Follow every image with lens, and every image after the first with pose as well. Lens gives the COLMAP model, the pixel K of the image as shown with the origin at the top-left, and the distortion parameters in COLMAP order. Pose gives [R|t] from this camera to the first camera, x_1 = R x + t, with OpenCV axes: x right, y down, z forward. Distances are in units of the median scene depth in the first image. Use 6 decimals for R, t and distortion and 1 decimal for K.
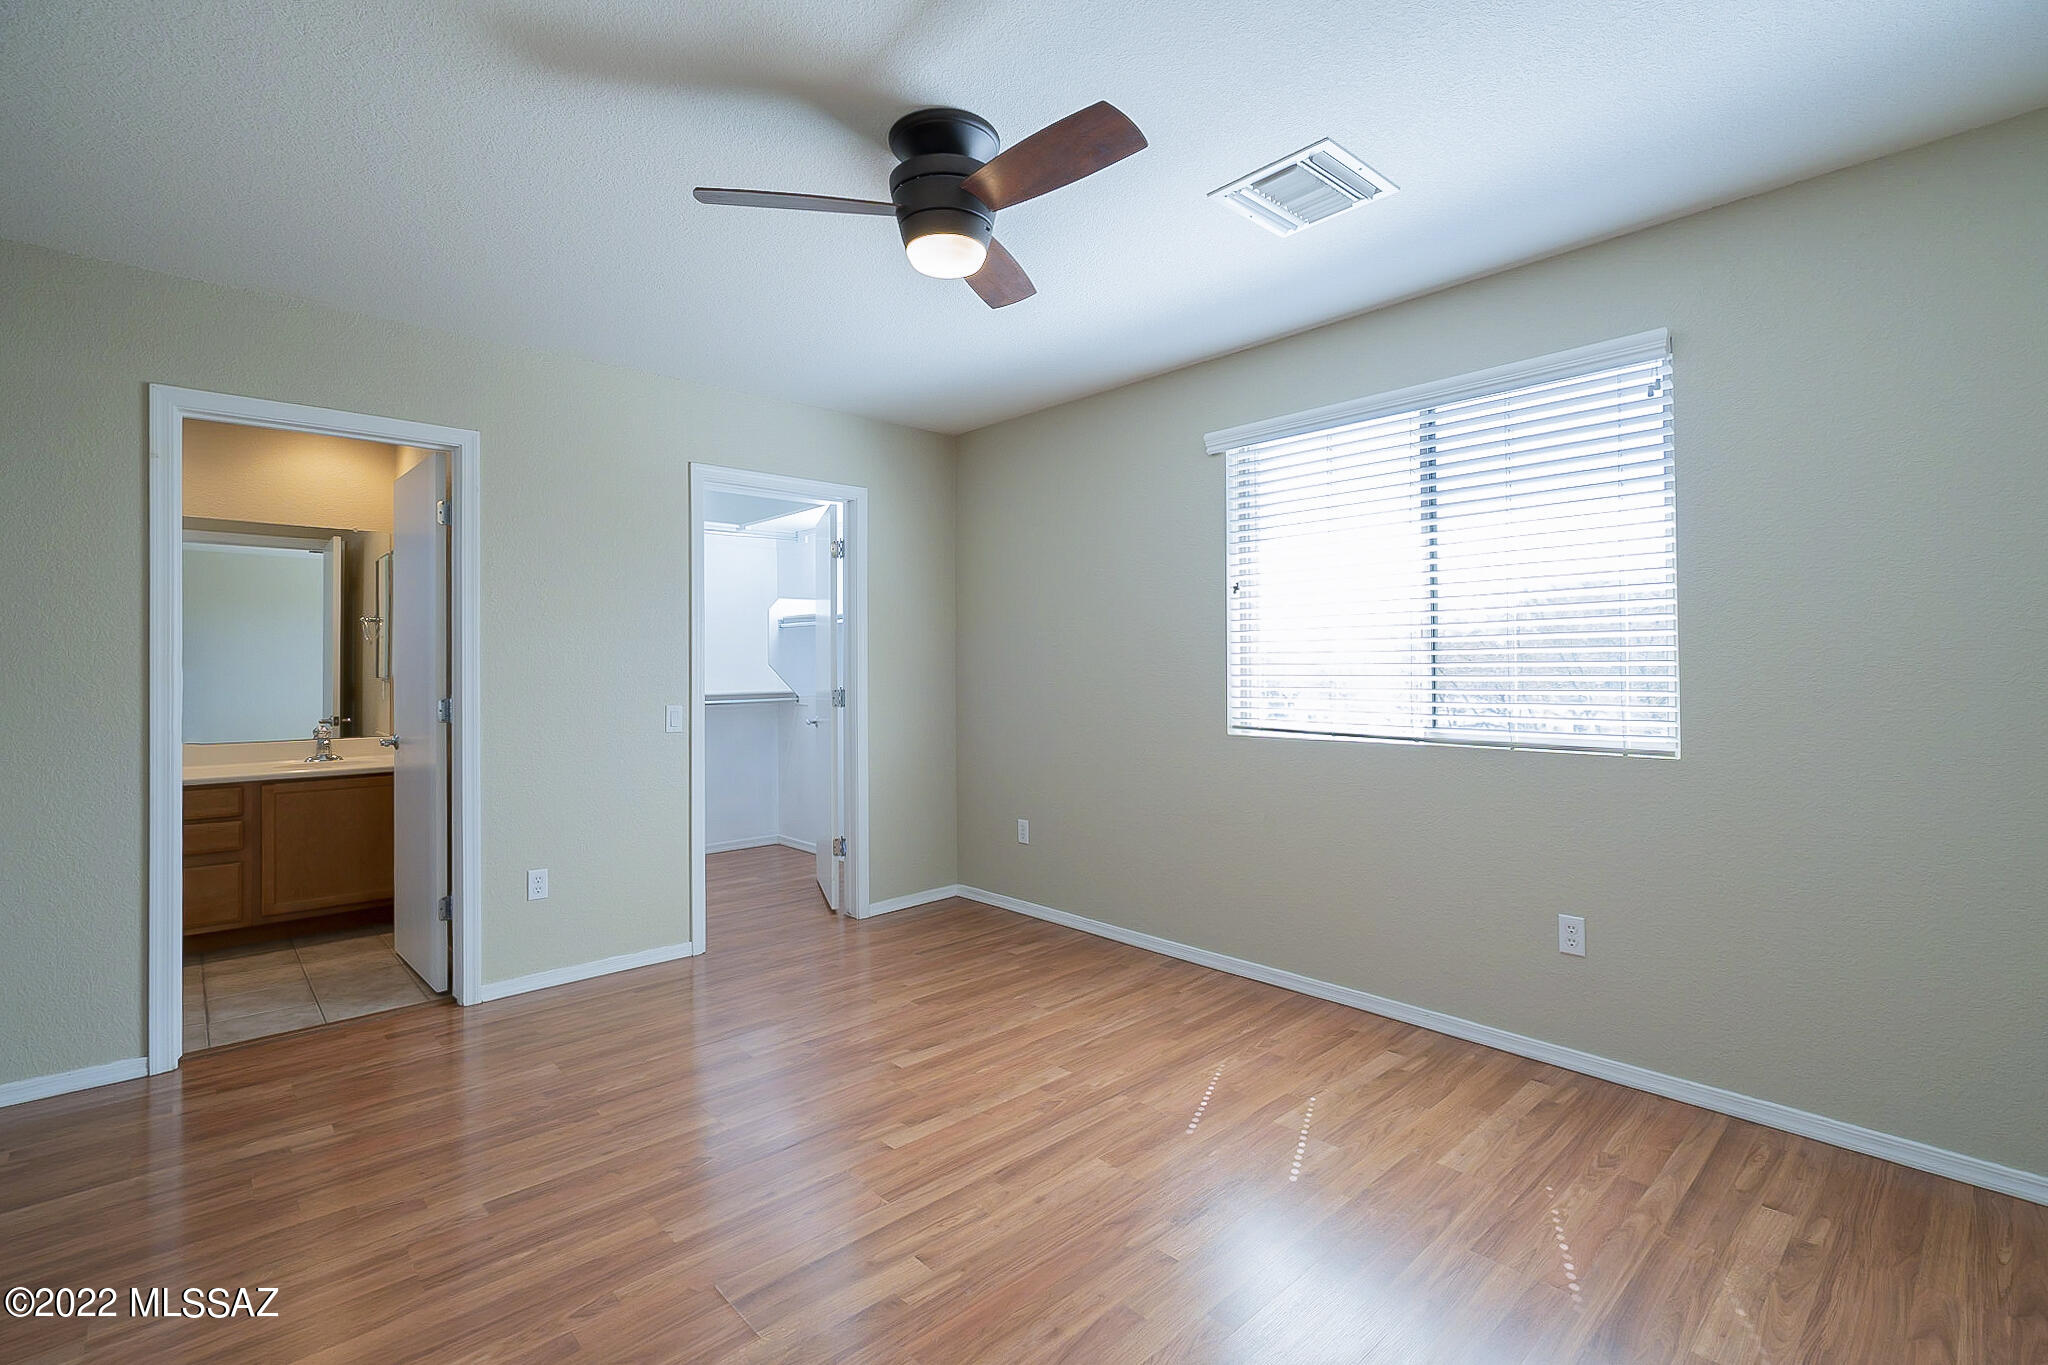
lens RADIAL K [[930.1, 0, 1022.6], [0, 930.1, 674.9], [0, 0, 1]] dist [-0.002457, 0.000457]
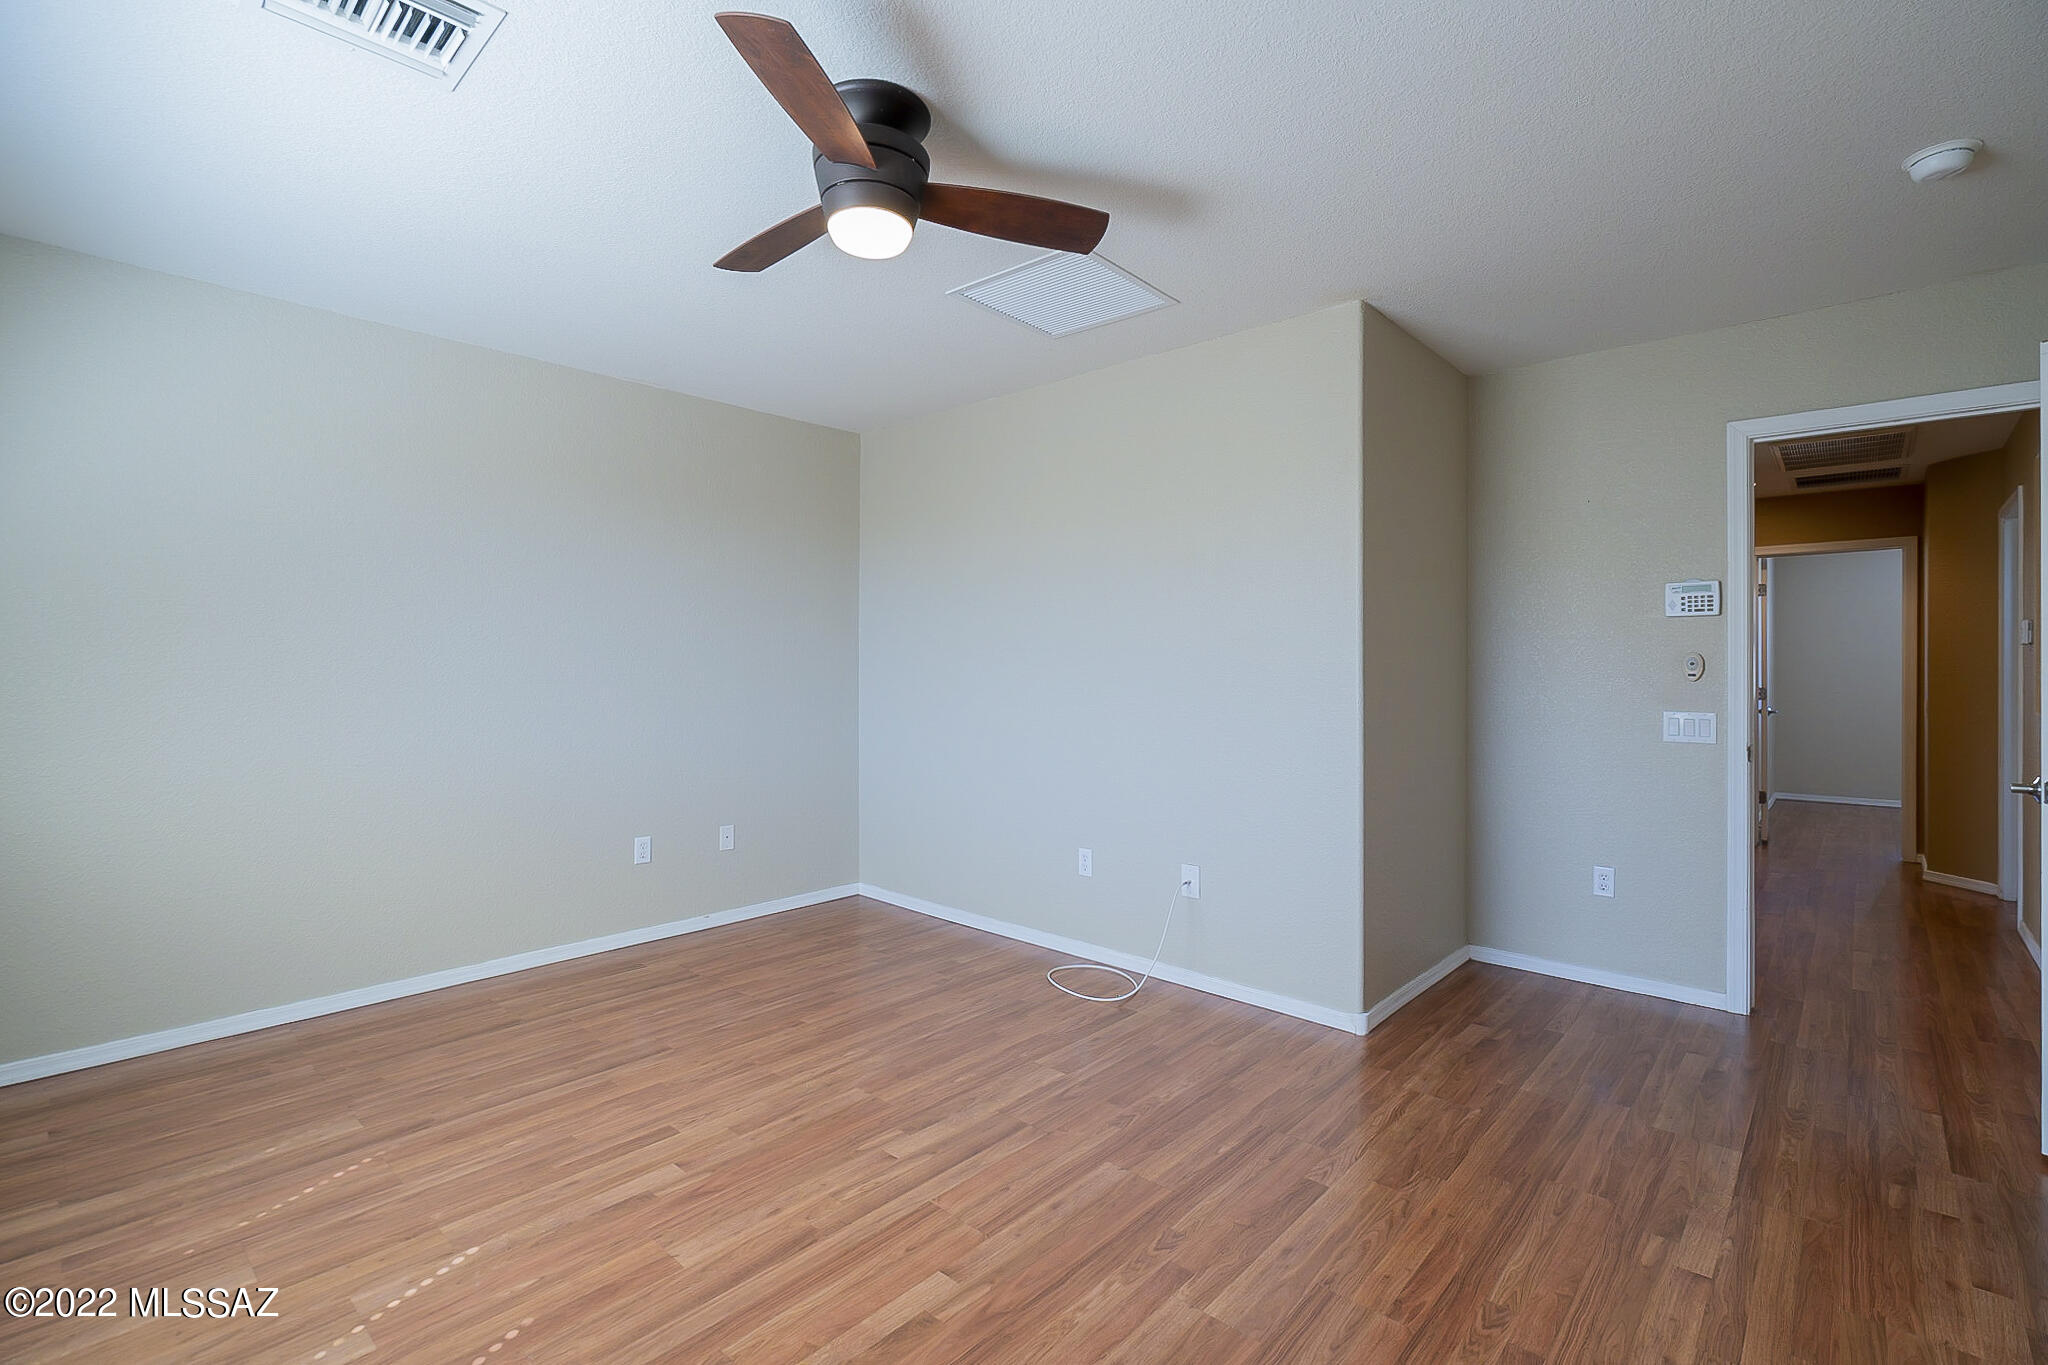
lens RADIAL K [[930.1, 0, 1038.6], [0, 930.1, 673.6], [0, 0, 1]] dist [-0.002457, 0.000457]
pose [[-0.994579, 0.004746, -0.103878, -0.120313], [0.002872, 0.999831, 0.018177, -0.014532], [0.103947, 0.017780, -0.994424, 1.509987]]
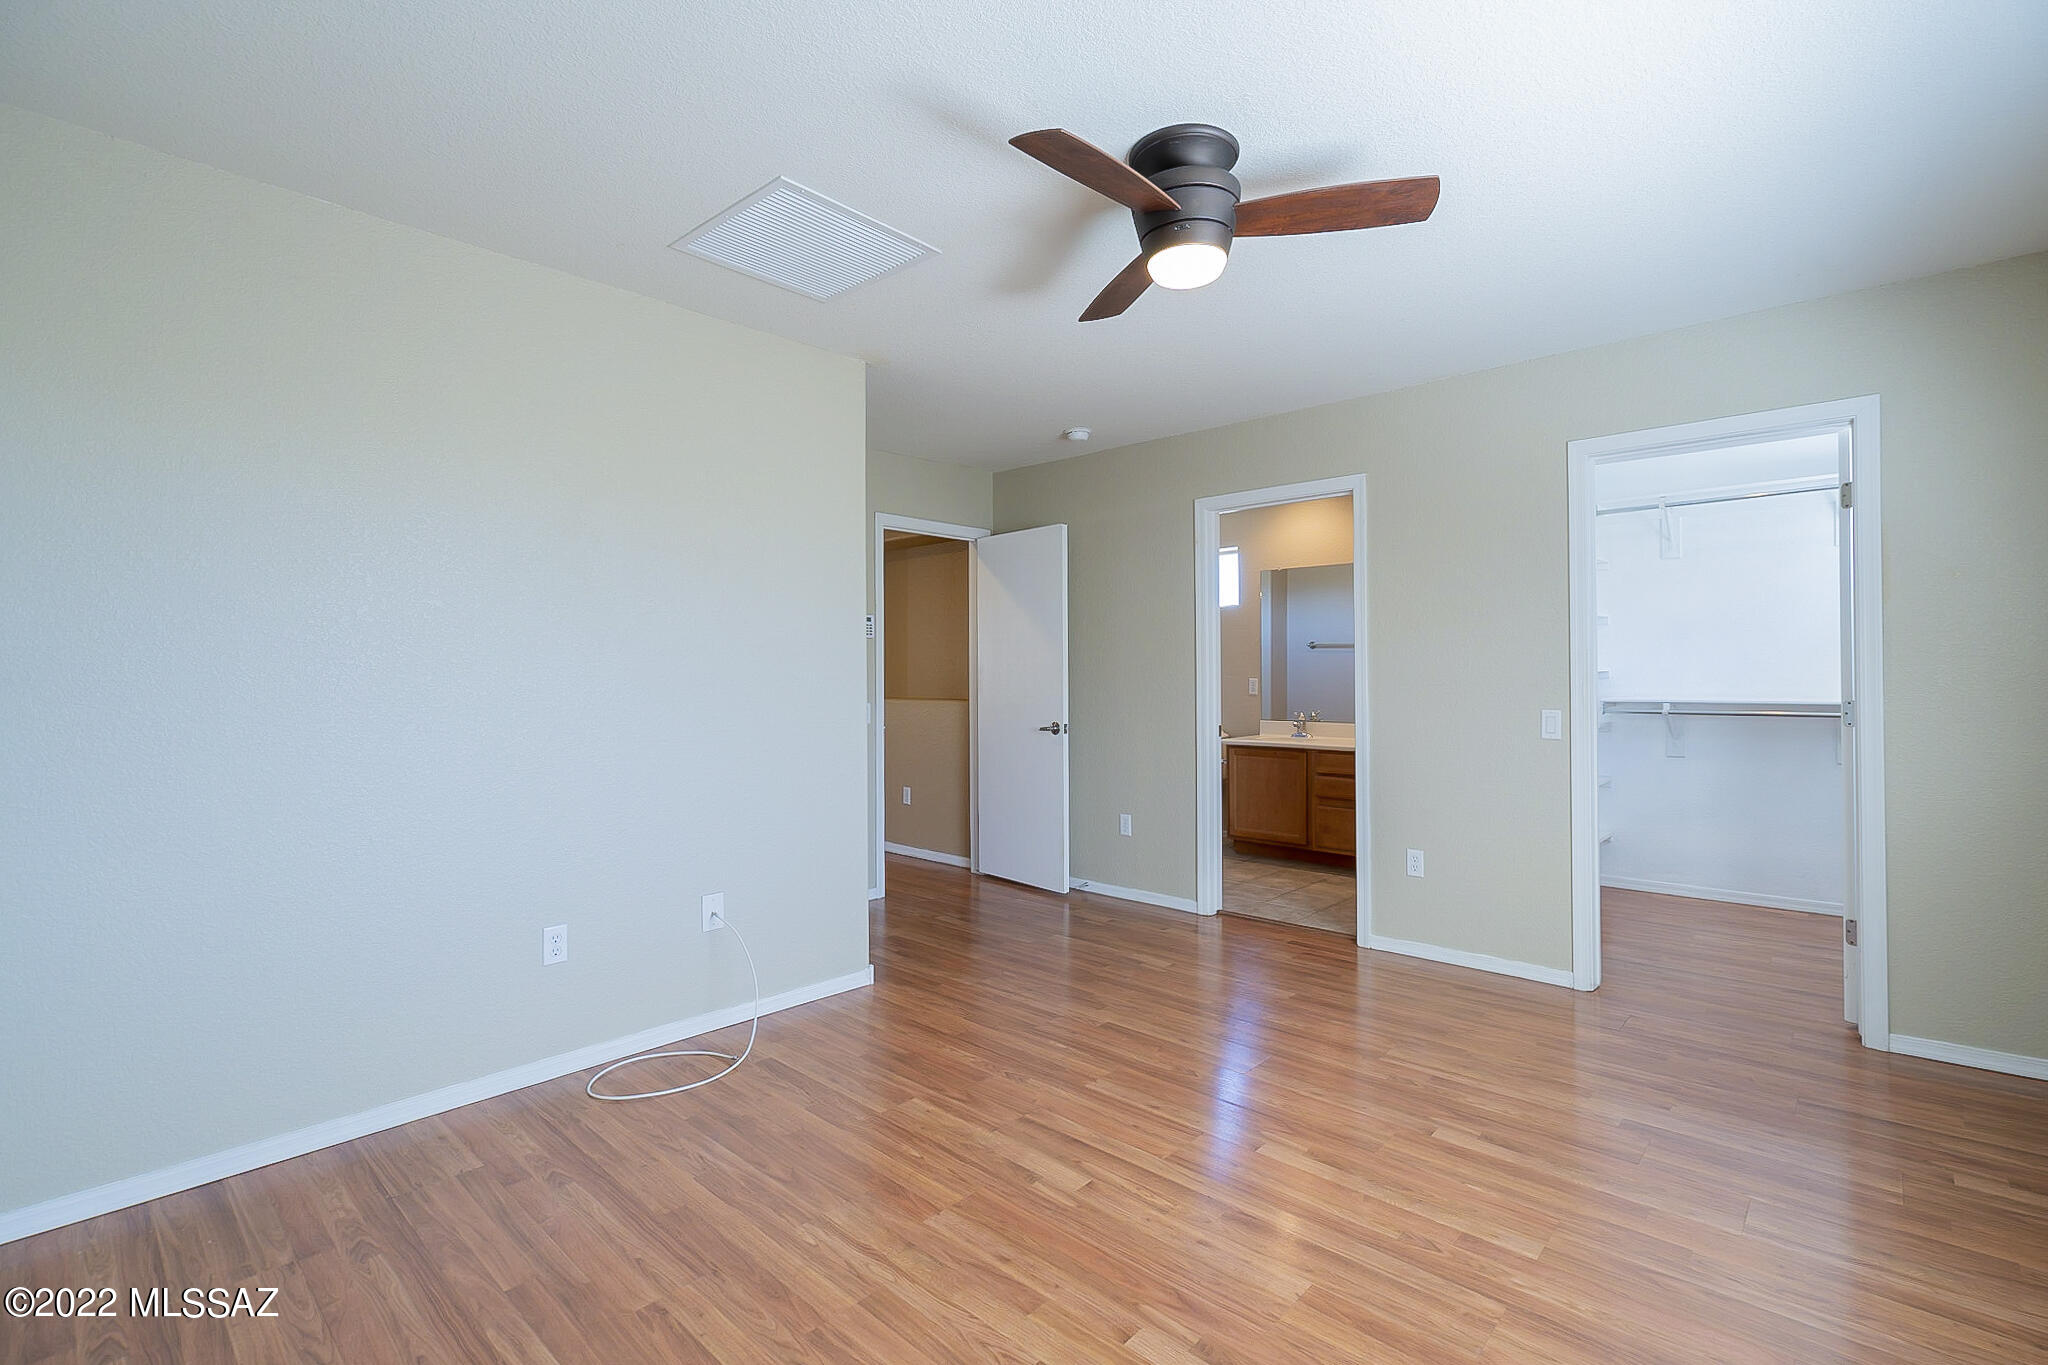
lens RADIAL K [[930.1, 0, 1029.8], [0, 930.1, 664.2], [0, 0, 1]] dist [-0.002457, 0.000457]
pose [[0.084395, -0.002541, -0.996429, 0.707216], [-0.006316, 0.999975, -0.003085, -0.008754], [0.996412, 0.006554, 0.084377, 0.563557]]
